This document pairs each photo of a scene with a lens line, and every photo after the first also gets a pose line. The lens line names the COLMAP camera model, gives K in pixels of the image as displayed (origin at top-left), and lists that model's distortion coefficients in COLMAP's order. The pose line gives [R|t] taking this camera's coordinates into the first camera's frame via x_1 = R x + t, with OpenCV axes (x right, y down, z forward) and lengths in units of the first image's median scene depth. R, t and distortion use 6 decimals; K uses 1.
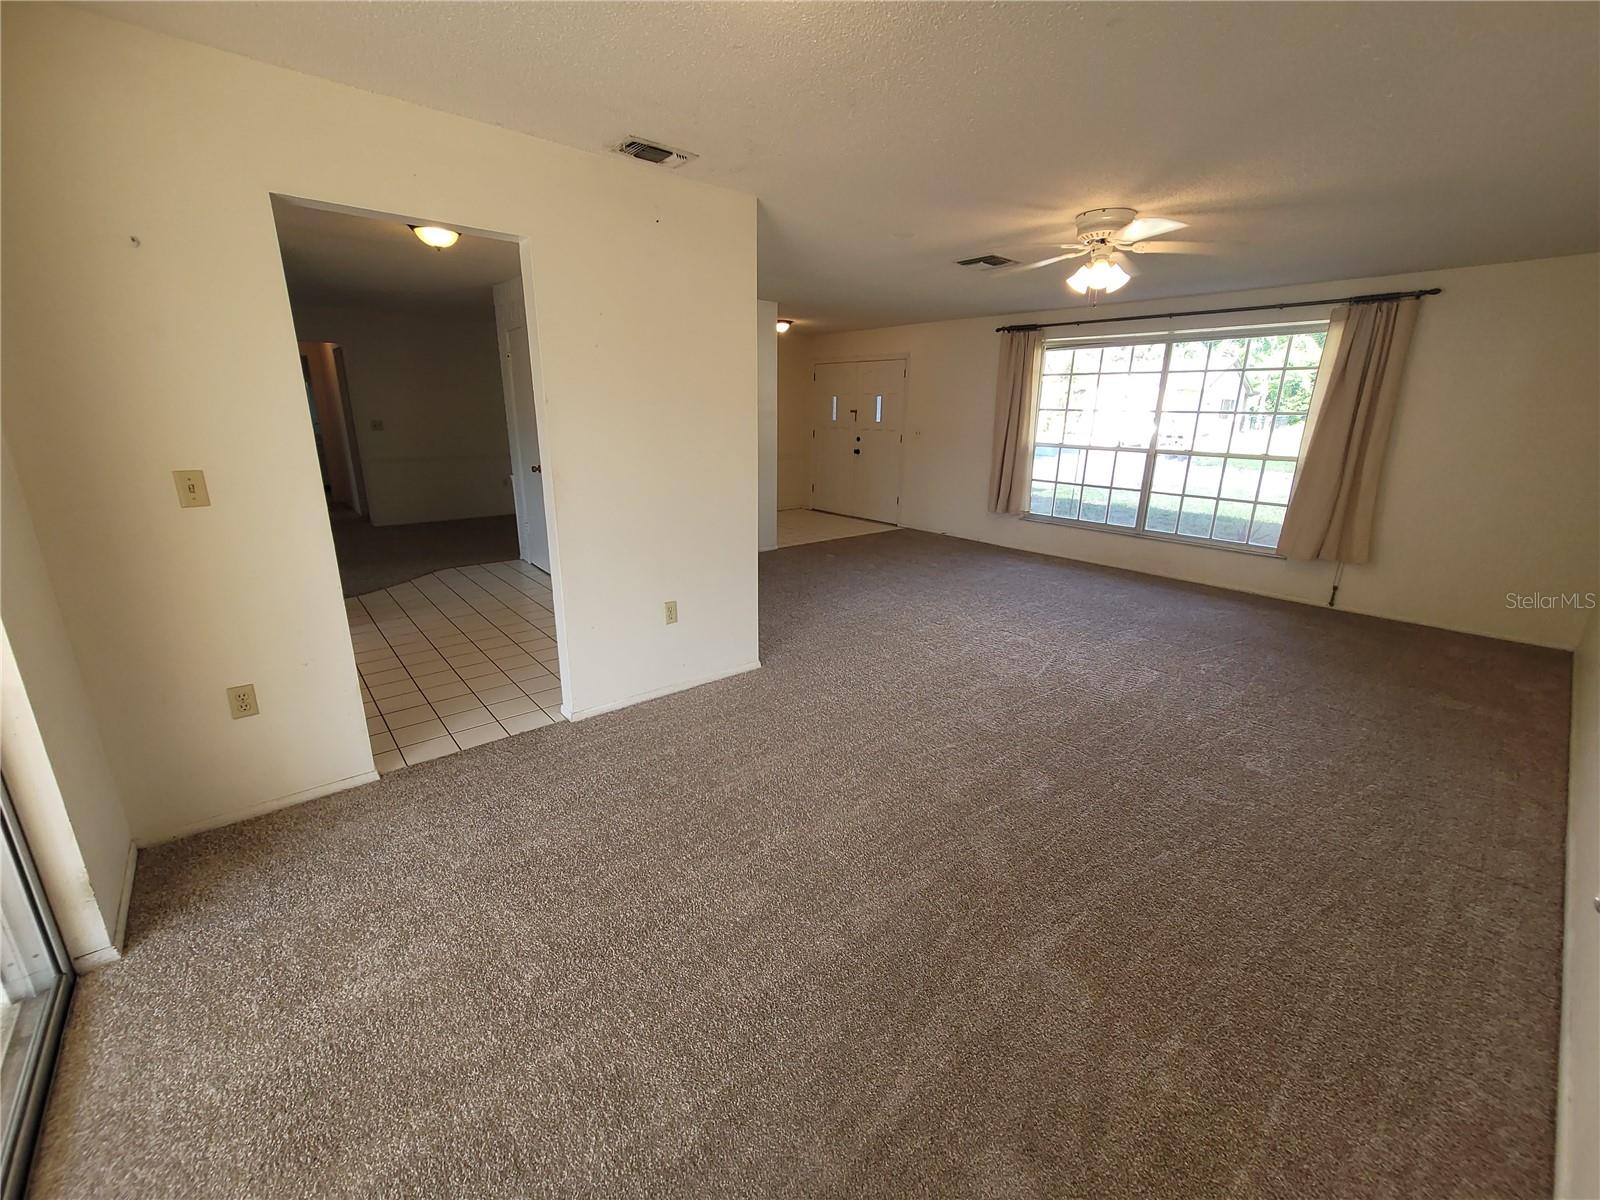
lens RADIAL K [[649.0, 0, 797.4], [0, 649.0, 594.0], [0, 0, 1]] dist [-0.004316, 0.002835]
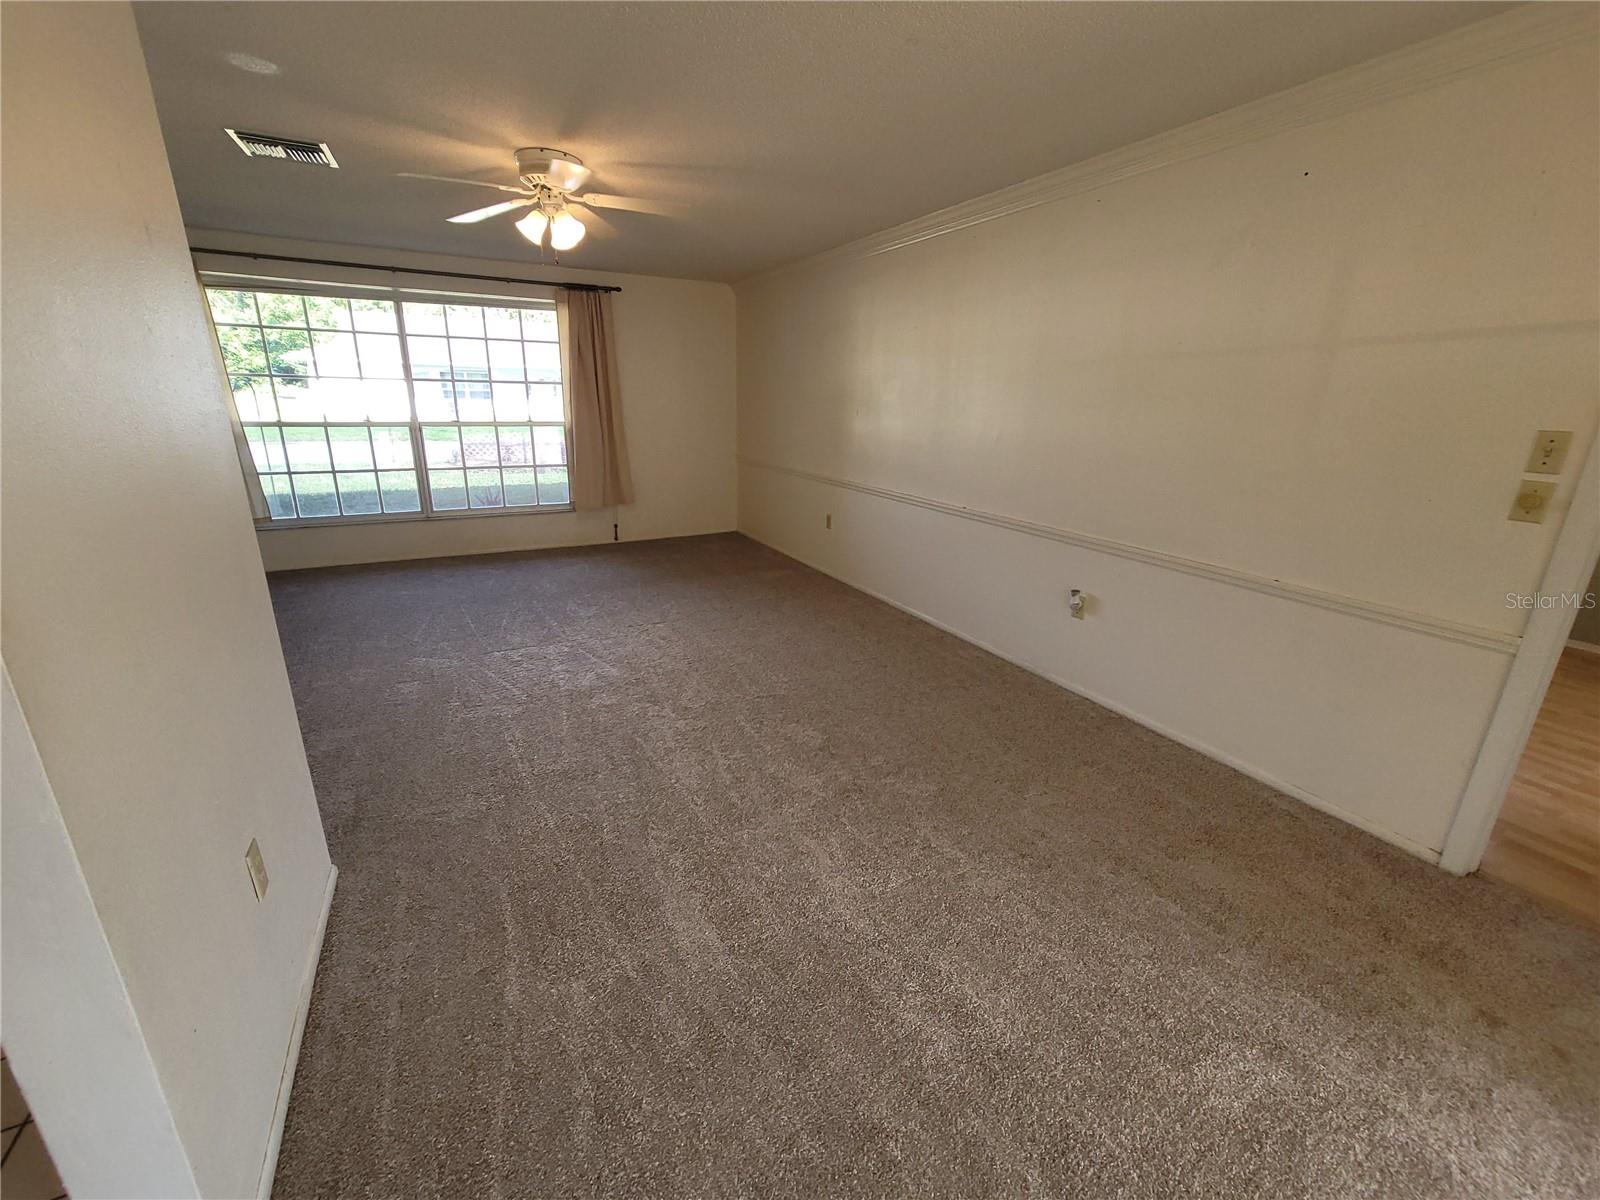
lens RADIAL K [[649.0, 0, 797.9], [0, 649.0, 598.6], [0, 0, 1]] dist [-0.004316, 0.002835]
pose [[0.190456, -0.308270, 0.932039, -0.286086], [0.254460, 0.932470, 0.256416, -0.101757], [-0.948144, 0.188331, 0.256037, 0.349873]]
